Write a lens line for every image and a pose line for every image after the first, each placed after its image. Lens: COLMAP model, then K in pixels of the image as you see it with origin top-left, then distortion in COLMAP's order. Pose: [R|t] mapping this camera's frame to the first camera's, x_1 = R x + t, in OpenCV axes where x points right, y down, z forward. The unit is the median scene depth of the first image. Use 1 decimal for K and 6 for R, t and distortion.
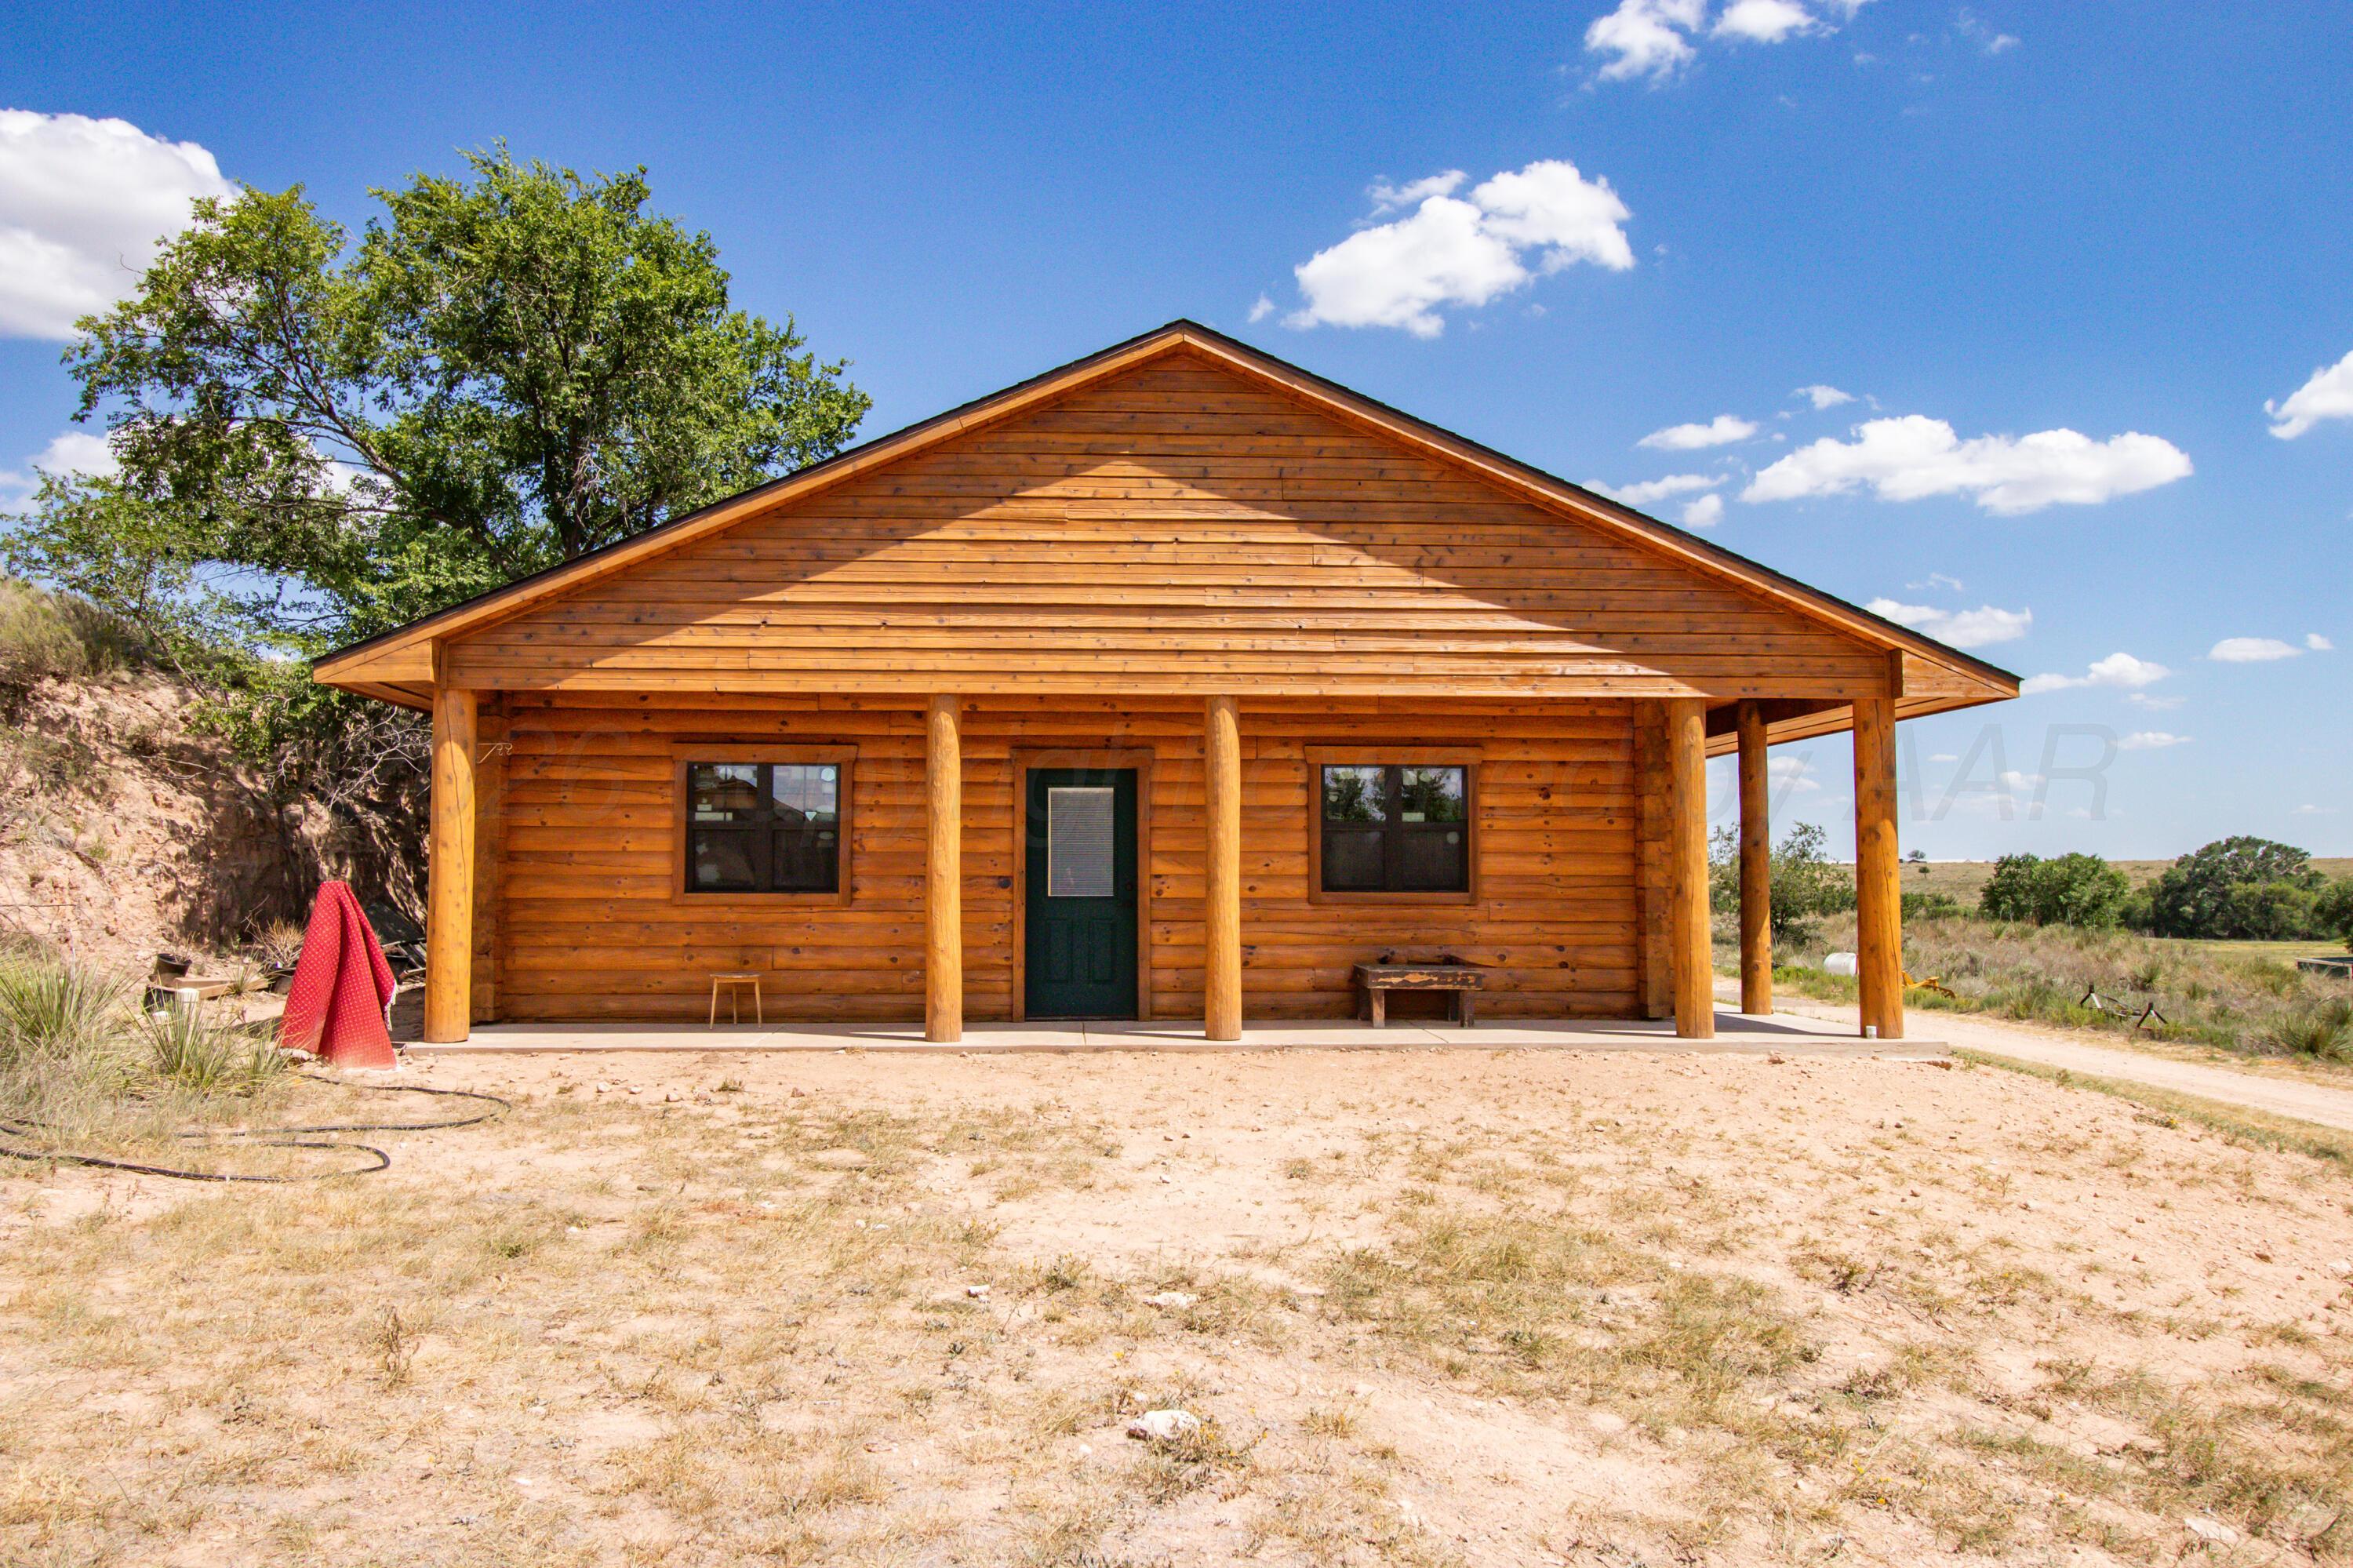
lens RADIAL K [[1725.4, 0, 1228.4], [0, 1725.4, 790.8], [0, 0, 1]] dist [-0.001841, -0.001010]
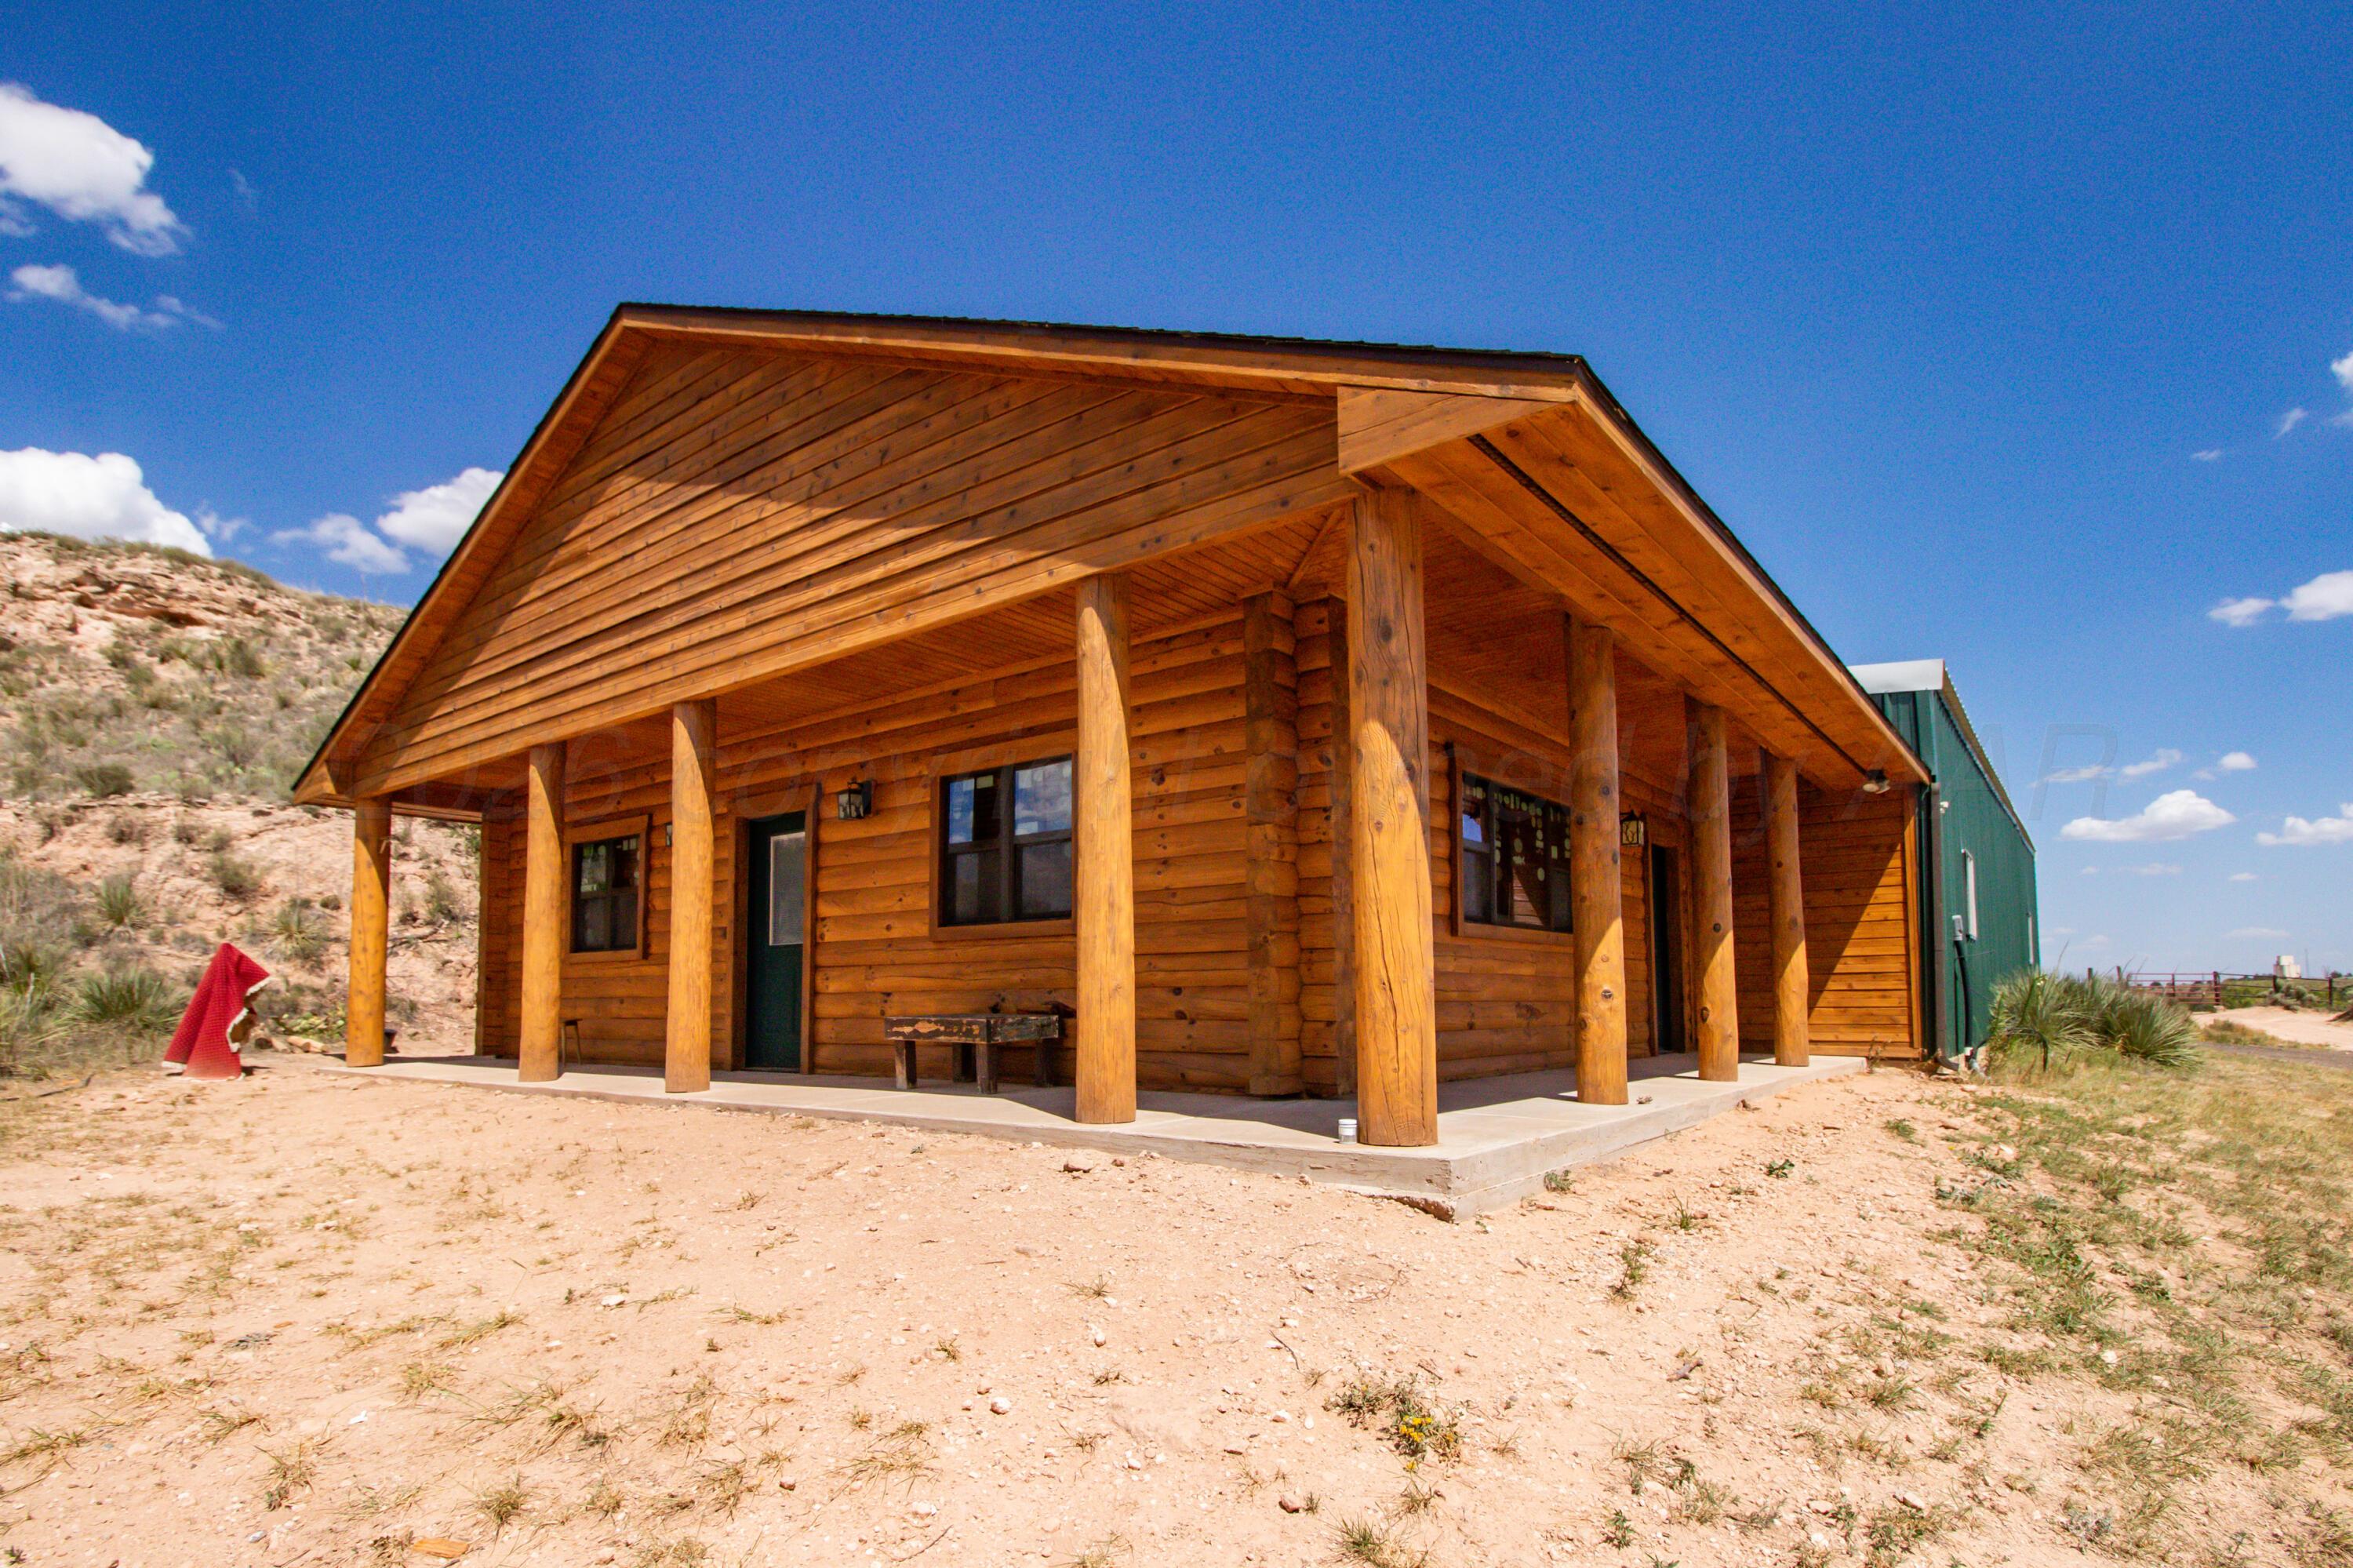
lens RADIAL K [[1264.8, 0, 1097.6], [0, 1264.8, 907.2], [0, 0, 1]] dist [0.004319, -0.001733]
pose [[0.713080, -0.062021, -0.698333, 0.592097], [0.046731, 0.998069, -0.040924, 0.085204], [0.699523, -0.003452, 0.714602, 0.678848]]
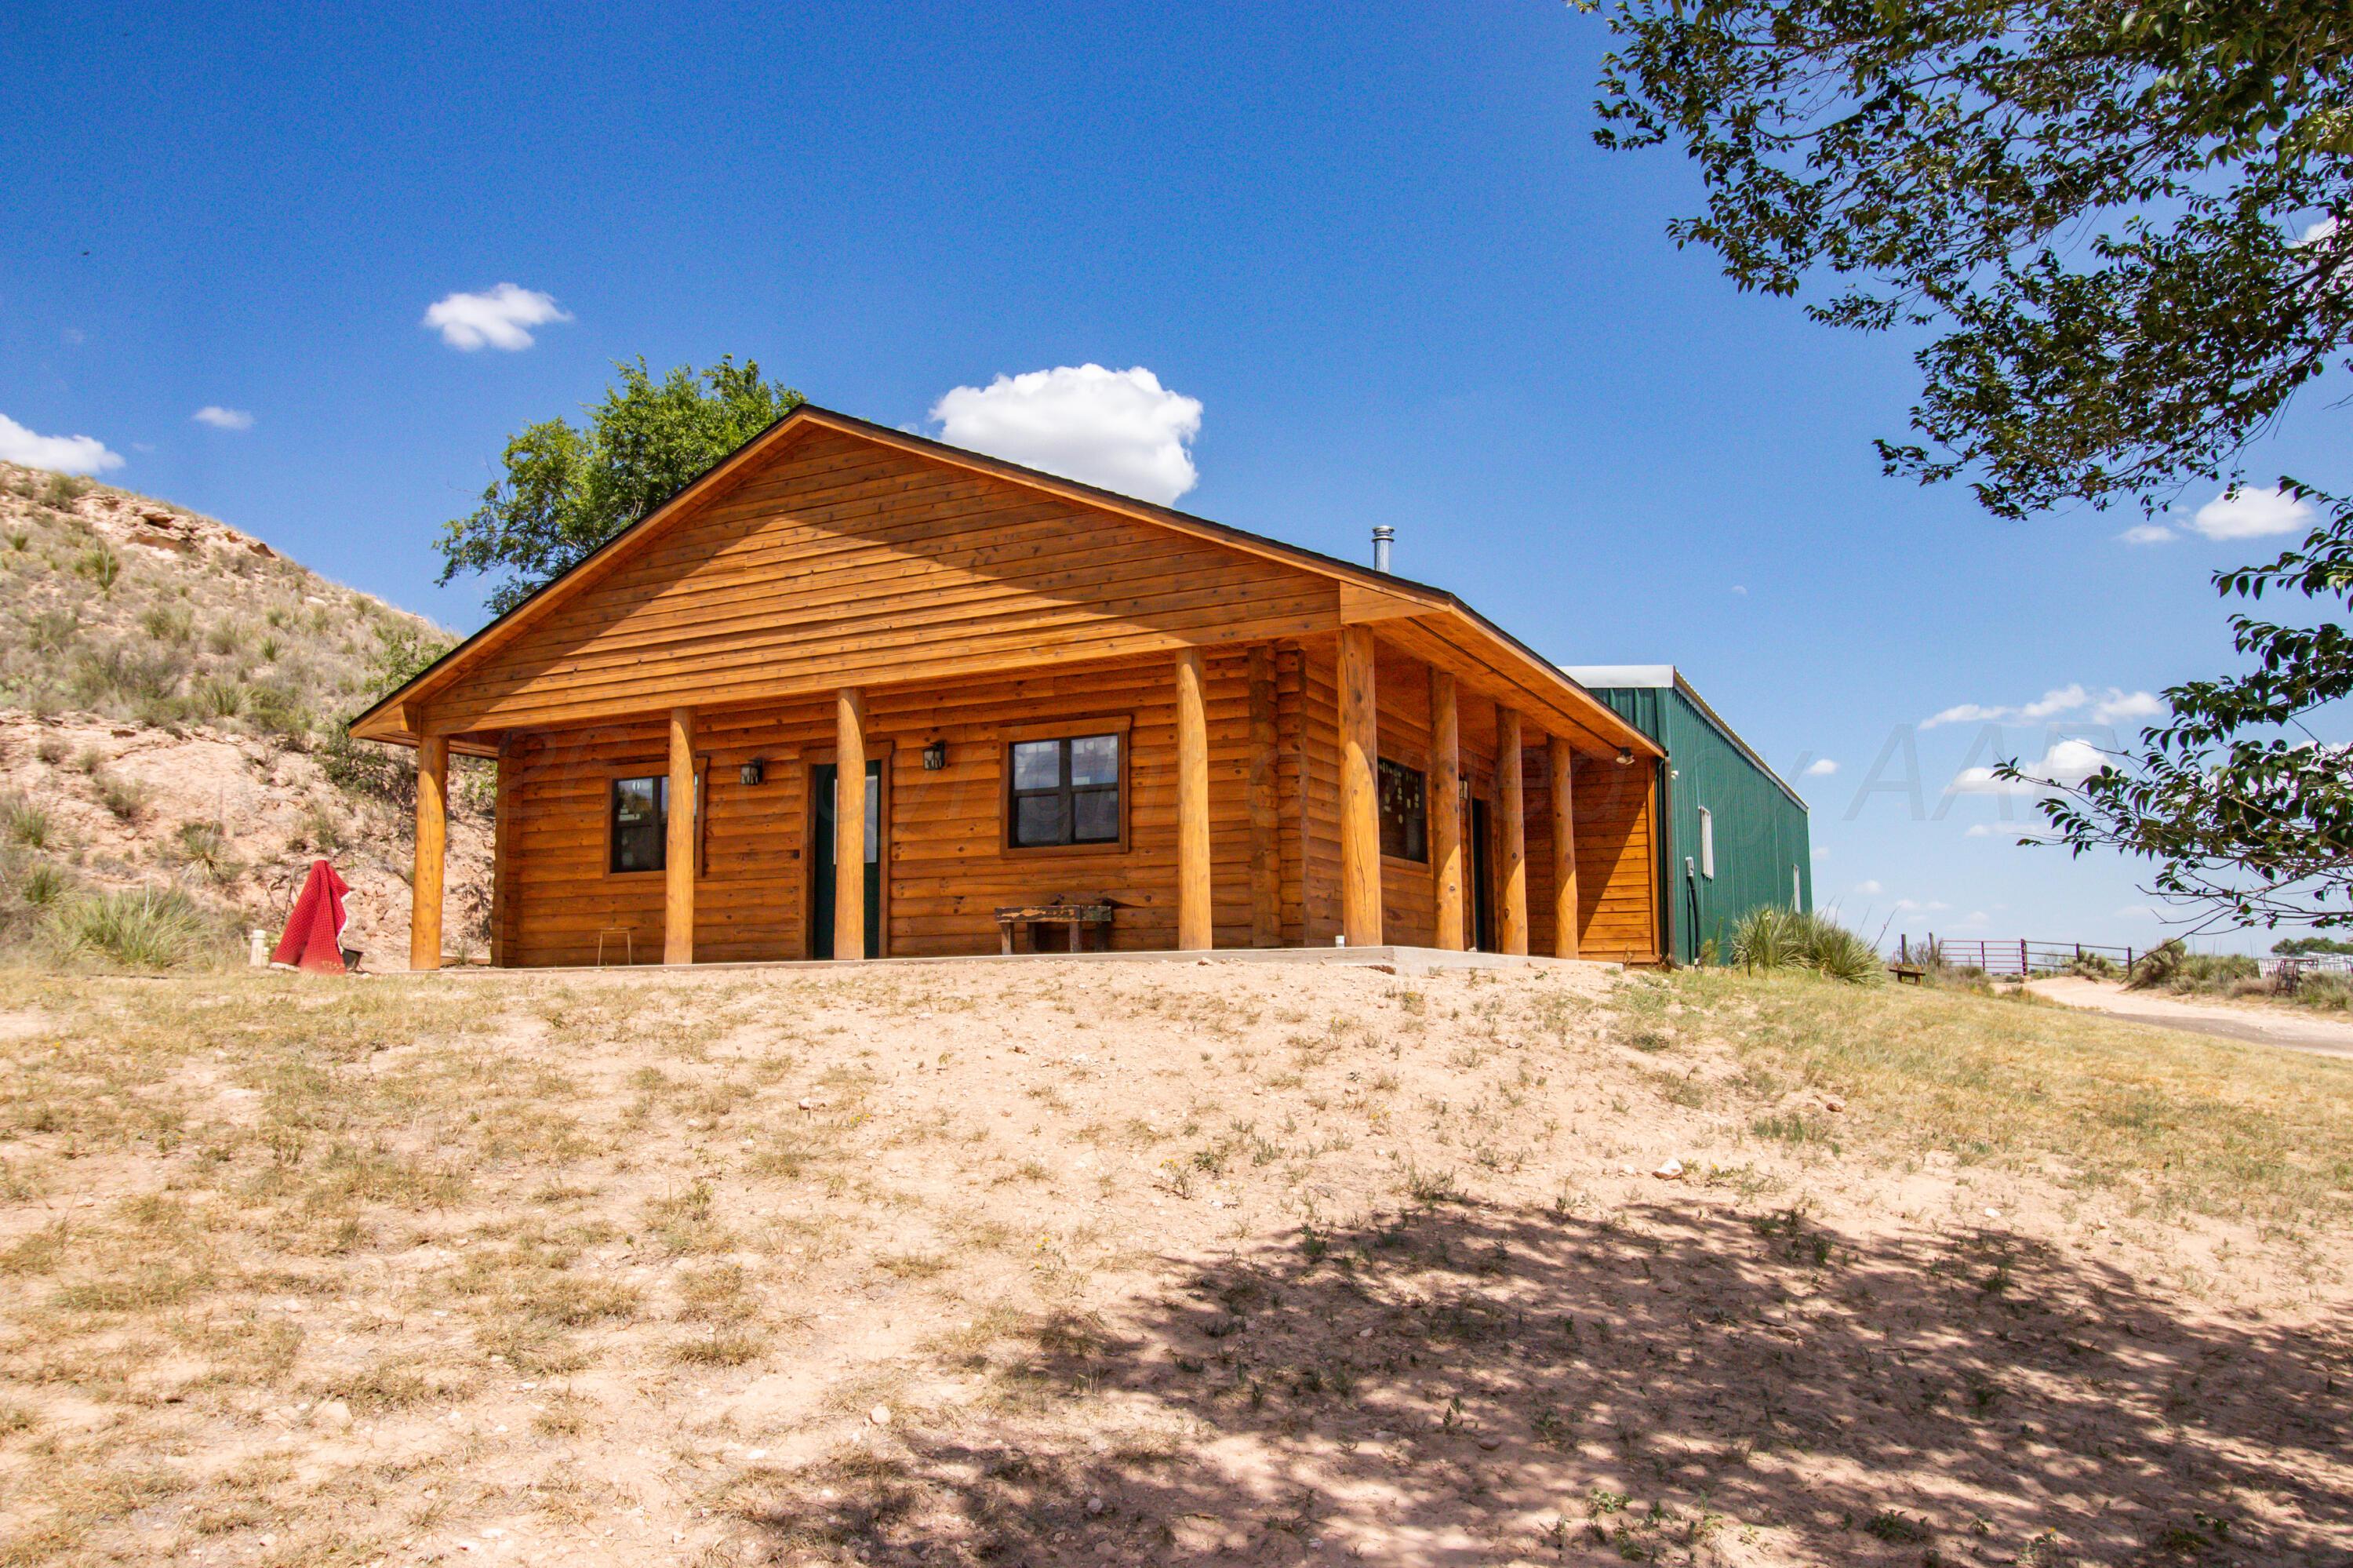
lens RADIAL K [[1725.4, 0, 1176.9], [0, 1725.4, 783.7], [0, 0, 1]] dist [-0.001841, -0.001010]
pose [[0.864196, -0.075885, -0.497399, 0.823339], [0.044411, 0.996207, -0.074824, 0.118859], [0.501191, 0.042572, 0.864289, 0.031569]]
